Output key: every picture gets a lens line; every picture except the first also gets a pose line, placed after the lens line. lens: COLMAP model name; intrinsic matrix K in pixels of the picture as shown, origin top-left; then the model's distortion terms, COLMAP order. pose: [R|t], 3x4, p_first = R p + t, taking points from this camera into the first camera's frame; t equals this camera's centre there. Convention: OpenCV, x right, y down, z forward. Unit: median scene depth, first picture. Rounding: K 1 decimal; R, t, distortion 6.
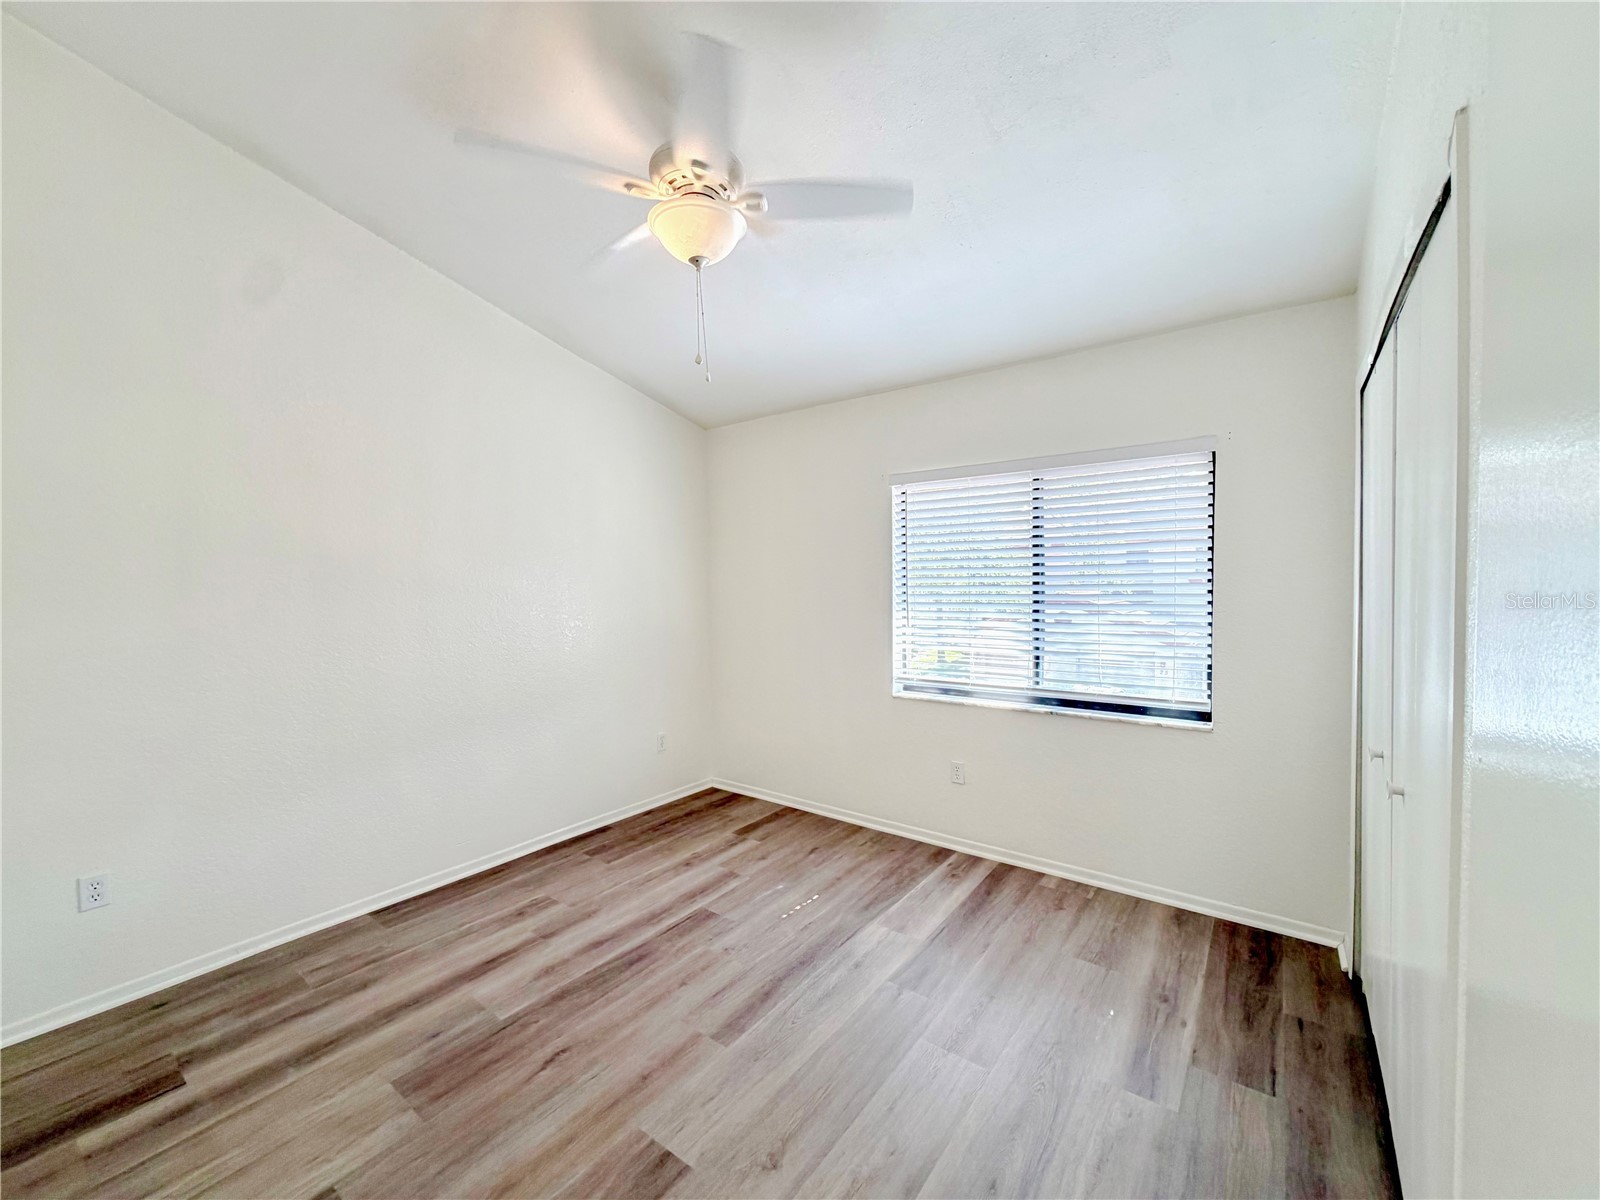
lens RADIAL K [[640.8, 0, 803.0], [0, 640.8, 597.4], [0, 0, 1]] dist [-0.000832, -0.000302]
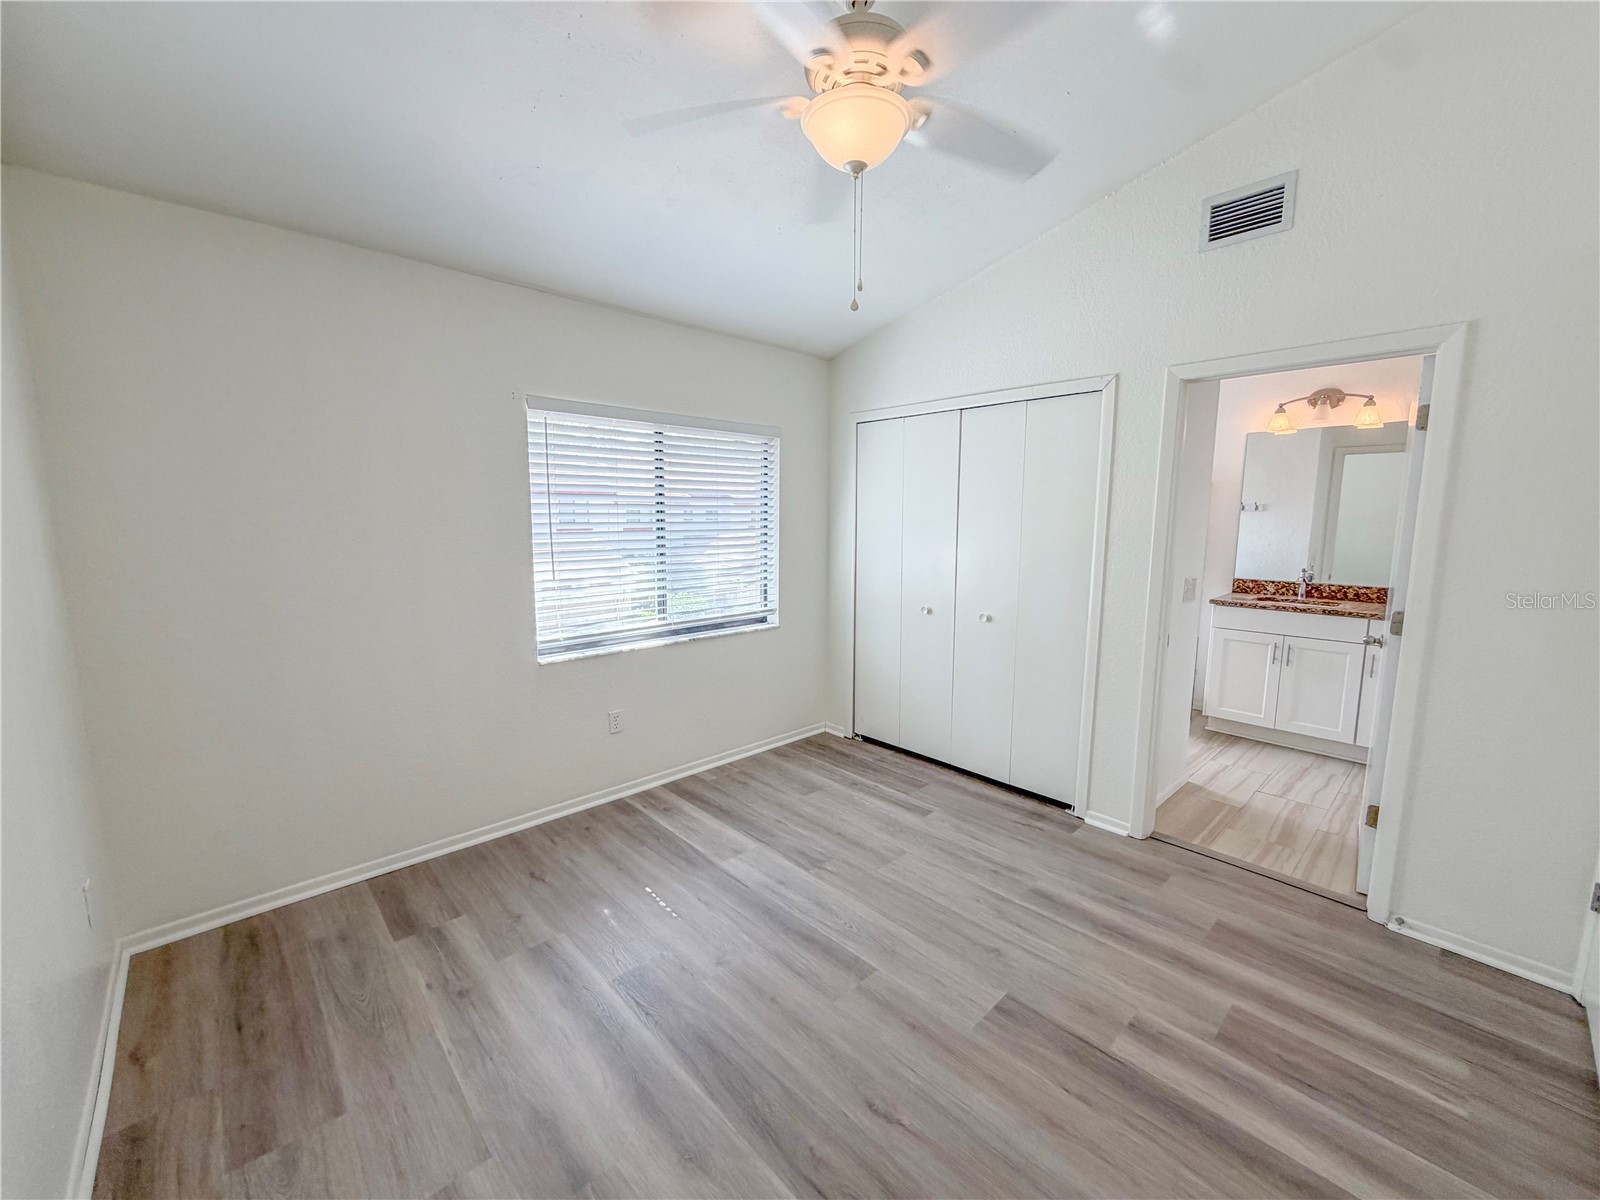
lens RADIAL K [[640.8, 0, 801.3], [0, 640.8, 598.4], [0, 0, 1]] dist [-0.000832, -0.000302]
pose [[0.170927, -0.118380, 0.978146, -0.780343], [0.020567, 0.992968, 0.116579, -0.030546], [-0.985069, 0.000191, 0.172160, 0.655936]]
